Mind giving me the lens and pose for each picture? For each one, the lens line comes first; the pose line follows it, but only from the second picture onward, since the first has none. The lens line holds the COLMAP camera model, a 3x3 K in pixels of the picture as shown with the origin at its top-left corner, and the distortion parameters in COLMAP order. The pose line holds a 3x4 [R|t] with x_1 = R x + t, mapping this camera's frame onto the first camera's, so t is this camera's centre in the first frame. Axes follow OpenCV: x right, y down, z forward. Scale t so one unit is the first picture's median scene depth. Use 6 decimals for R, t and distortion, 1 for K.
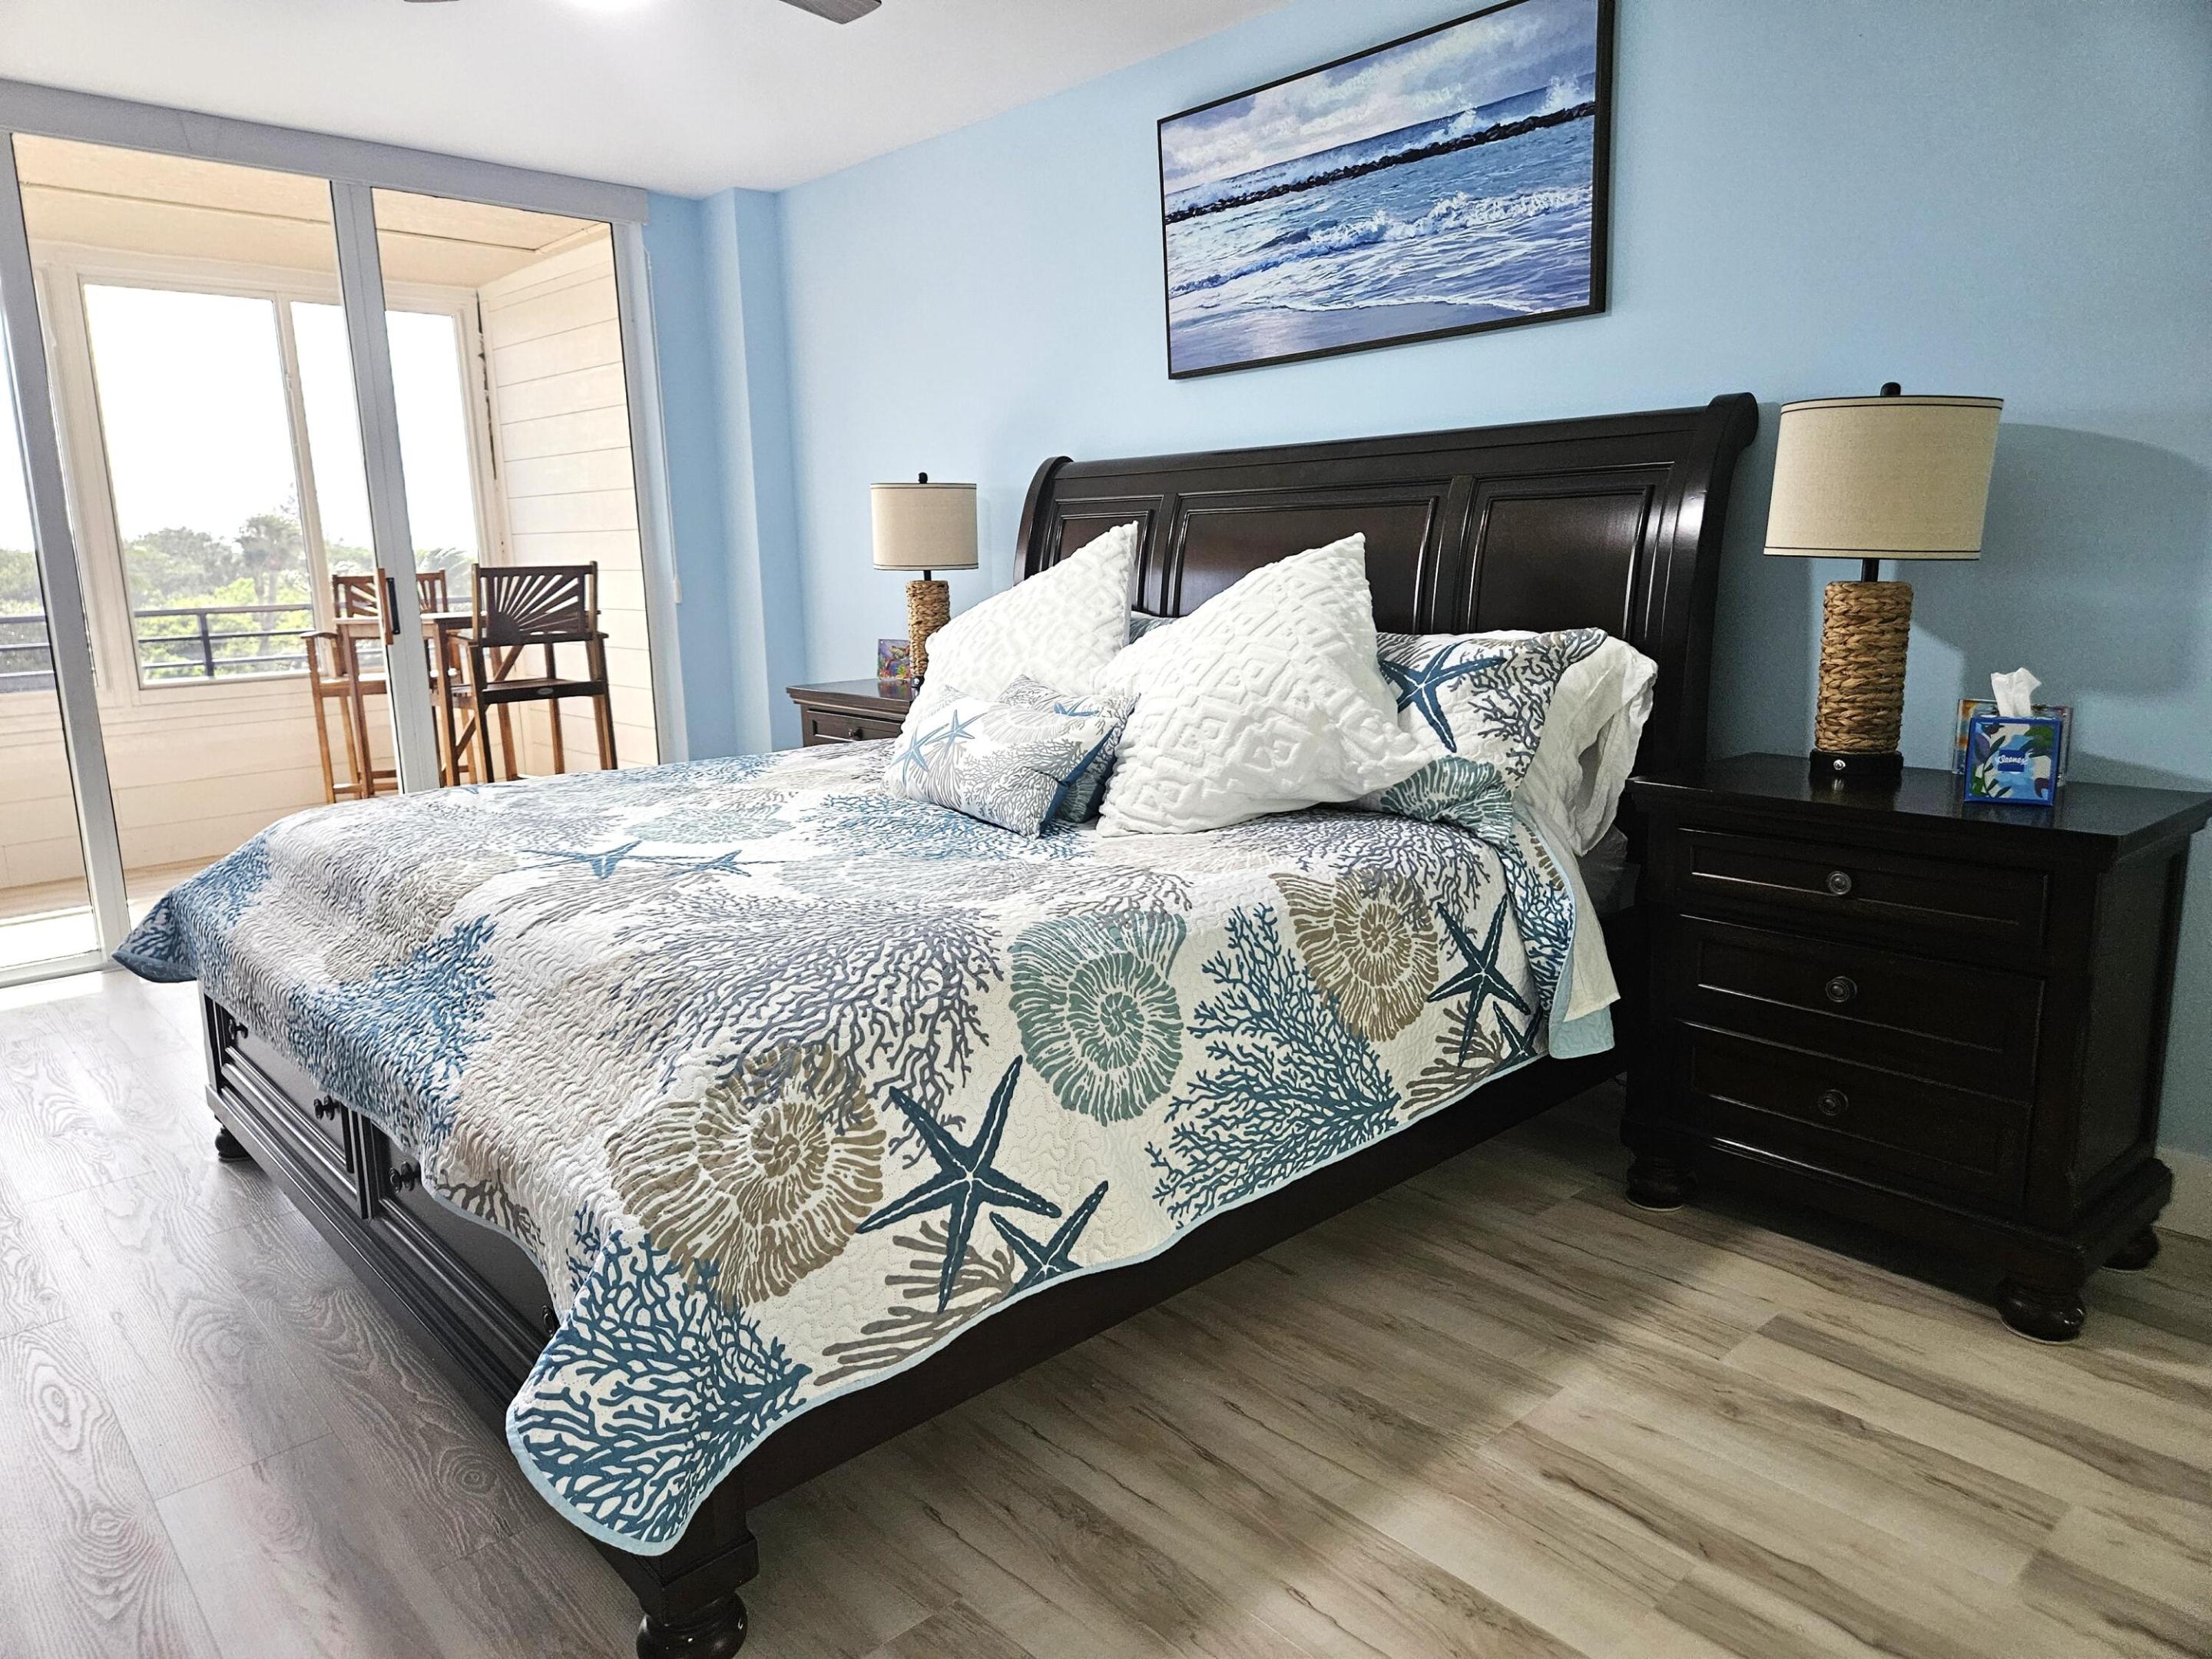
lens RADIAL K [[1467.4, 0, 1119.7], [0, 1467.4, 844.4], [0, 0, 1]] dist [0.067385, -0.048731]
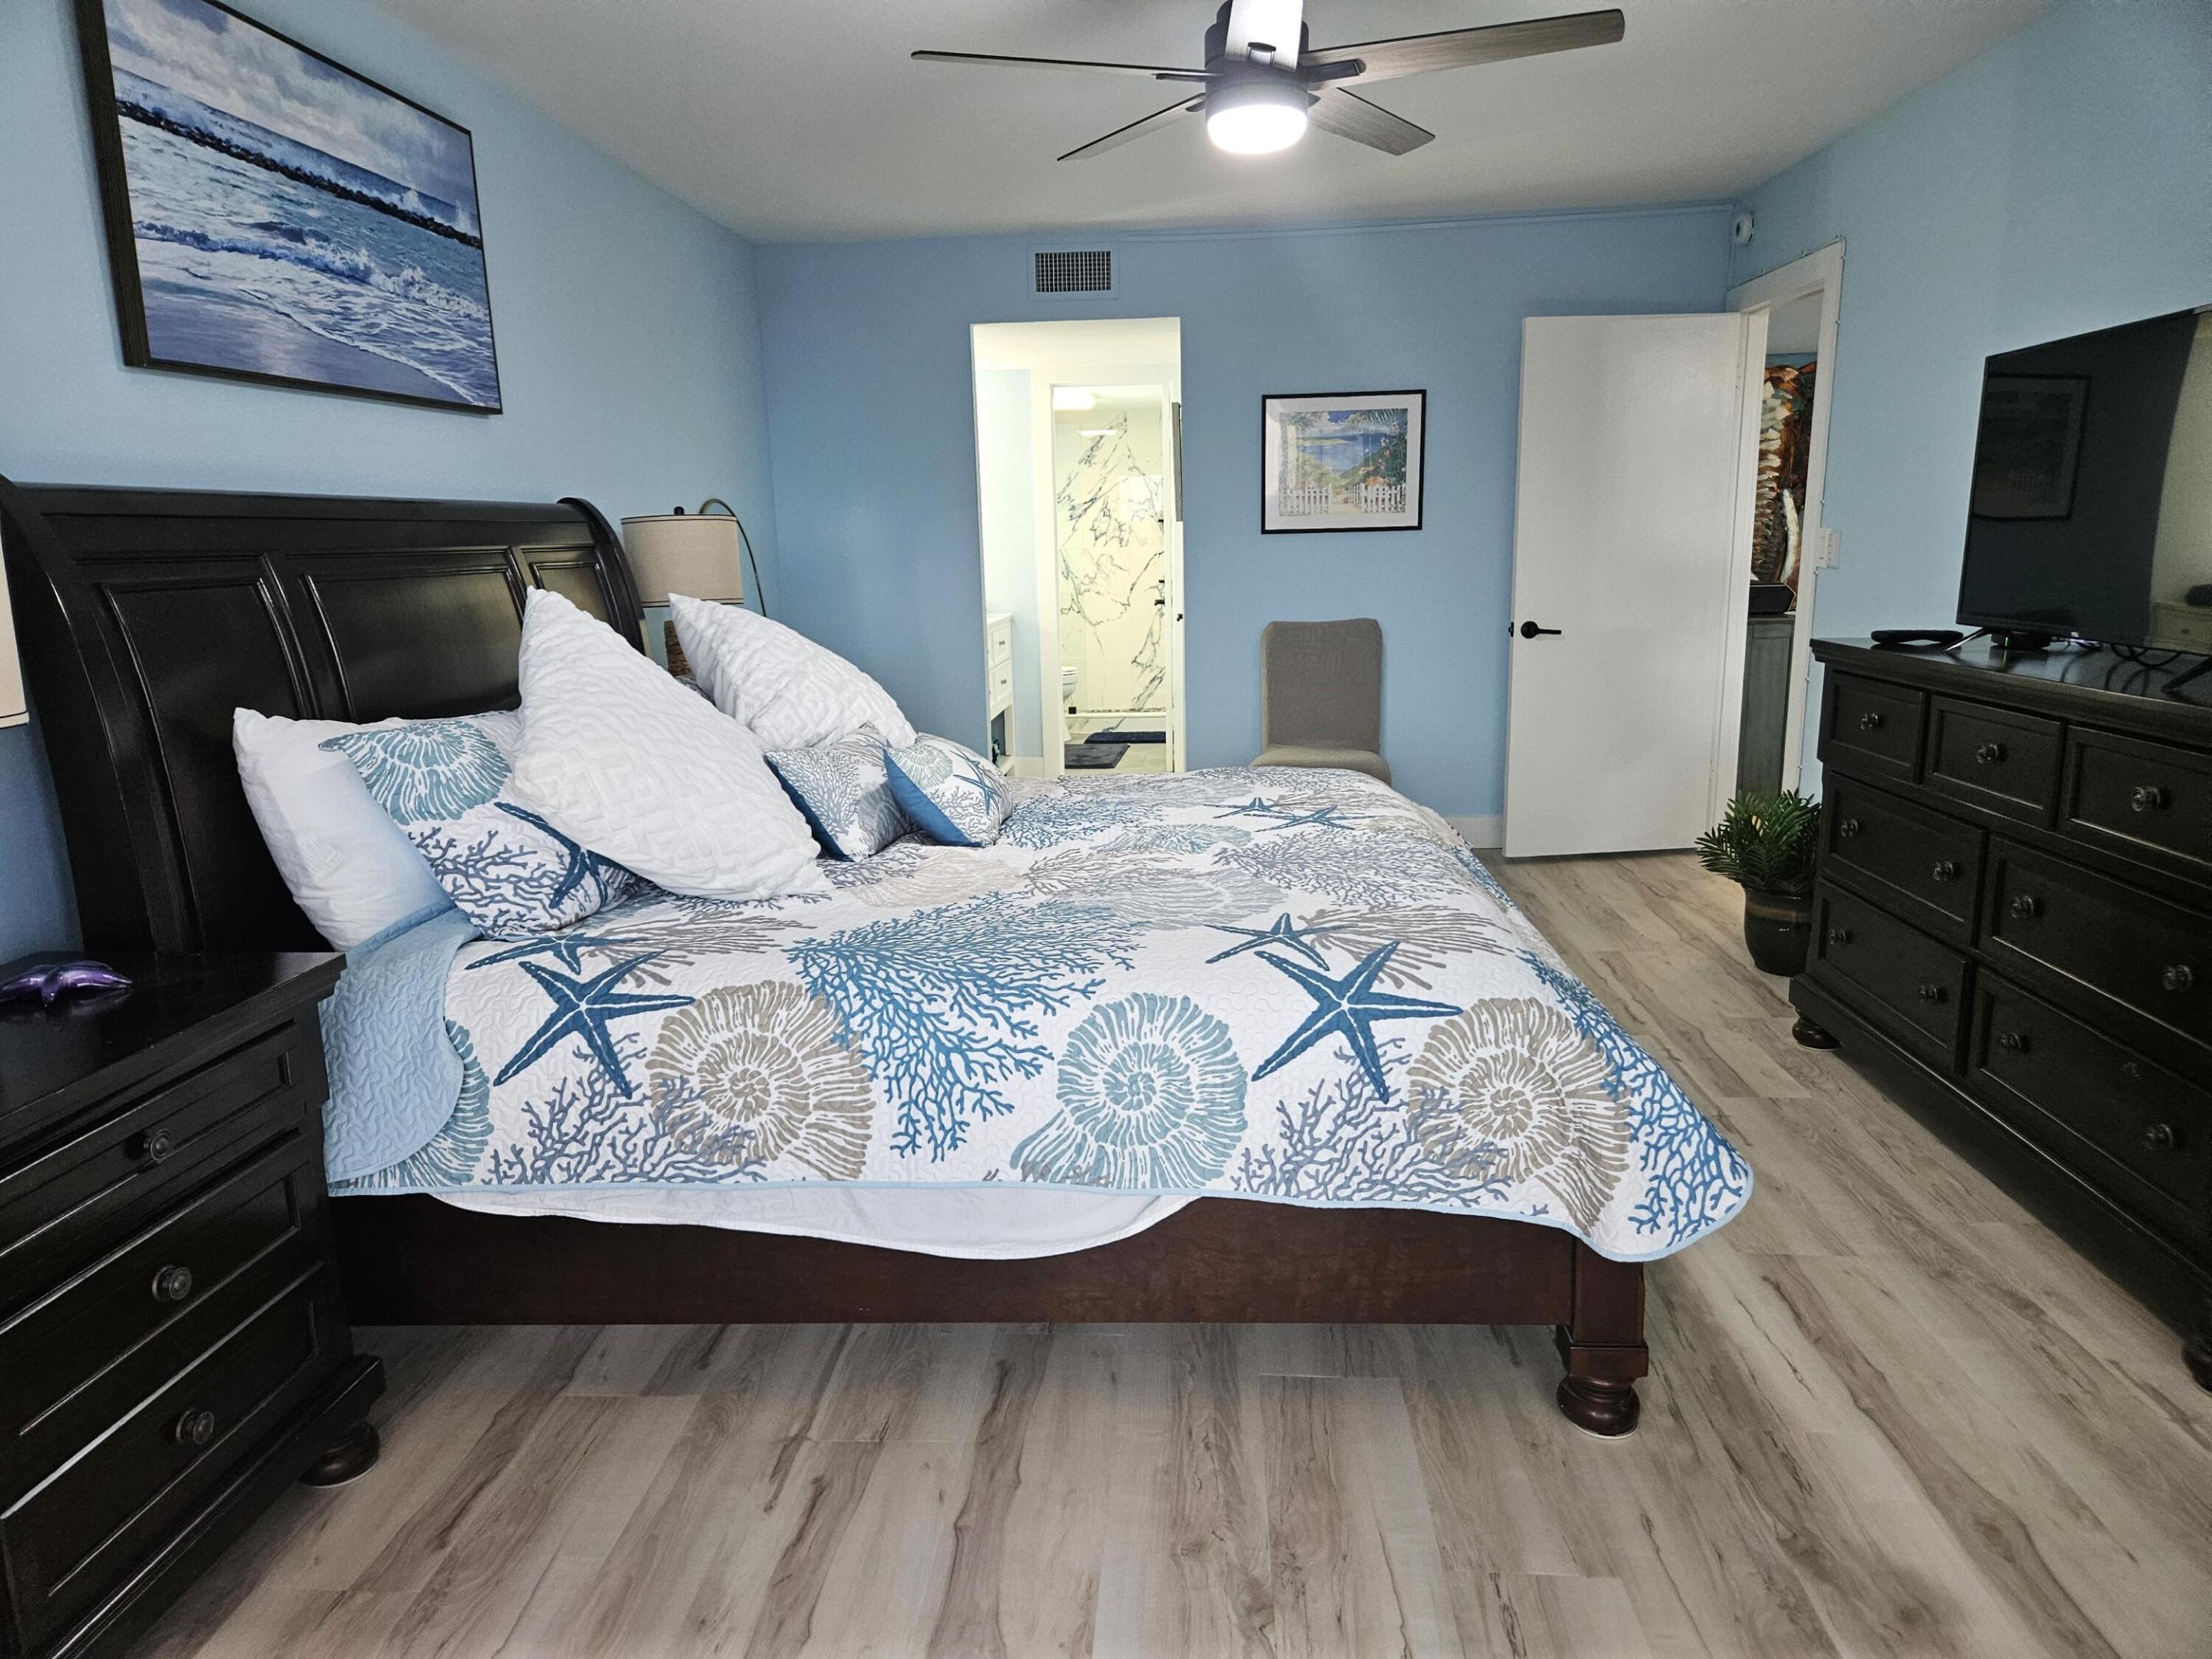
lens RADIAL K [[1467.4, 0, 1095.5], [0, 1467.4, 846.3], [0, 0, 1]] dist [0.067385, -0.048731]
pose [[-0.668285, -0.125022, 0.733324, -0.811650], [0.171913, 0.933137, 0.315754, -0.292024], [-0.723768, 0.337081, -0.602109, 1.316058]]
